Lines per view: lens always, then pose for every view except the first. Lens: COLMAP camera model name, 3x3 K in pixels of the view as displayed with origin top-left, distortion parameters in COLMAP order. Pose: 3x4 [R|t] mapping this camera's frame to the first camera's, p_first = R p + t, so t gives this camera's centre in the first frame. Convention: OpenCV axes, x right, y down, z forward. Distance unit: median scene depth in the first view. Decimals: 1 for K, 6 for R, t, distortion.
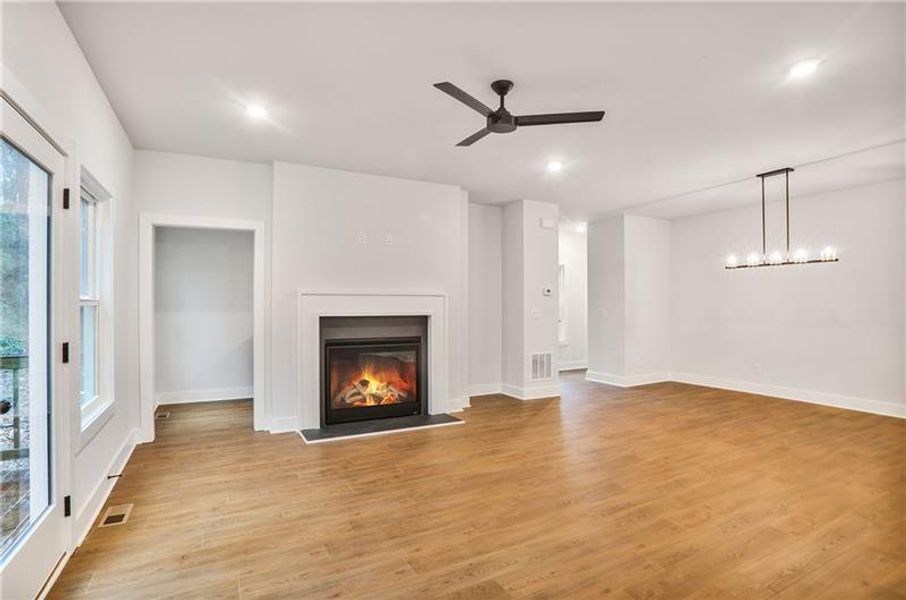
lens RADIAL K [[453.5, 0, 458.4], [0, 453.5, 303.0], [0, 0, 1]] dist [0.003973, 0.002354]
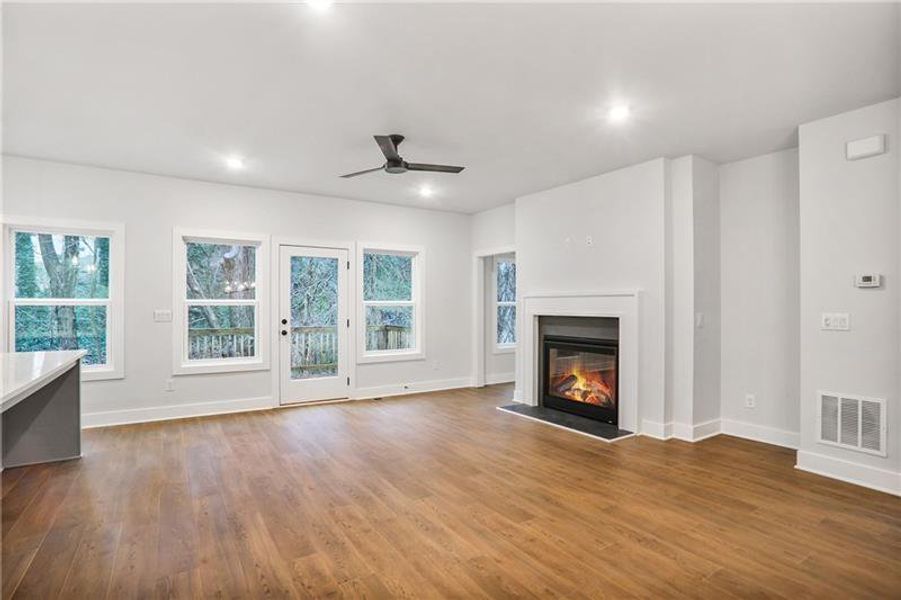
lens RADIAL K [[442.7, 0, 449.3], [0, 442.7, 303.6], [0, 0, 1]] dist [-0.042978, -0.000054]
pose [[0.059795, -0.007467, -0.998183, 0.864902], [0.002239, 0.999971, -0.007346, 0.006621], [0.998208, -0.001795, 0.059810, 0.678674]]
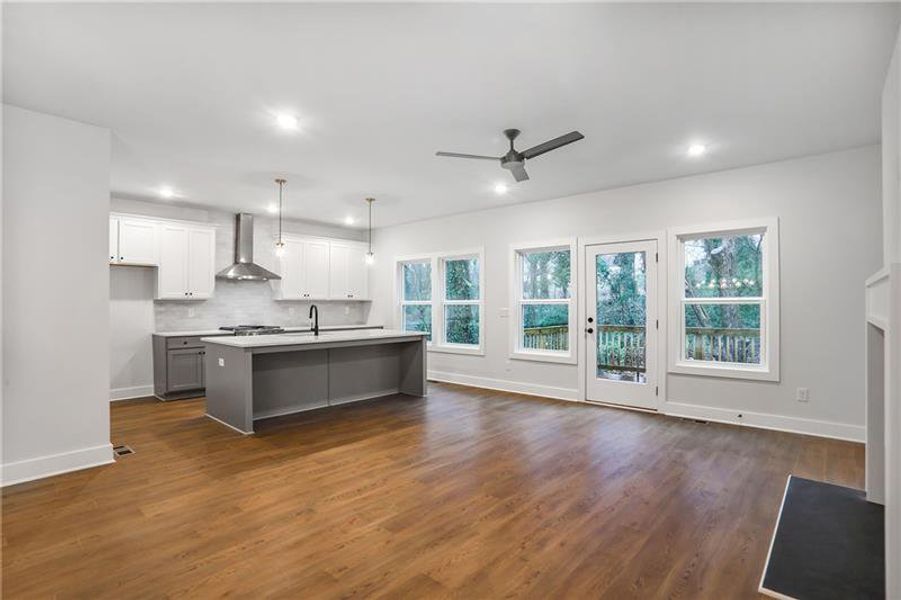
lens RADIAL K [[442.7, 0, 450.8], [0, 442.7, 302.5], [0, 0, 1]] dist [-0.042978, -0.000054]
pose [[-0.943539, -0.001738, -0.331258, 0.421474], [0.001828, 0.999944, -0.010454, 0.009473], [0.331258, -0.010469, -0.943482, 1.330282]]
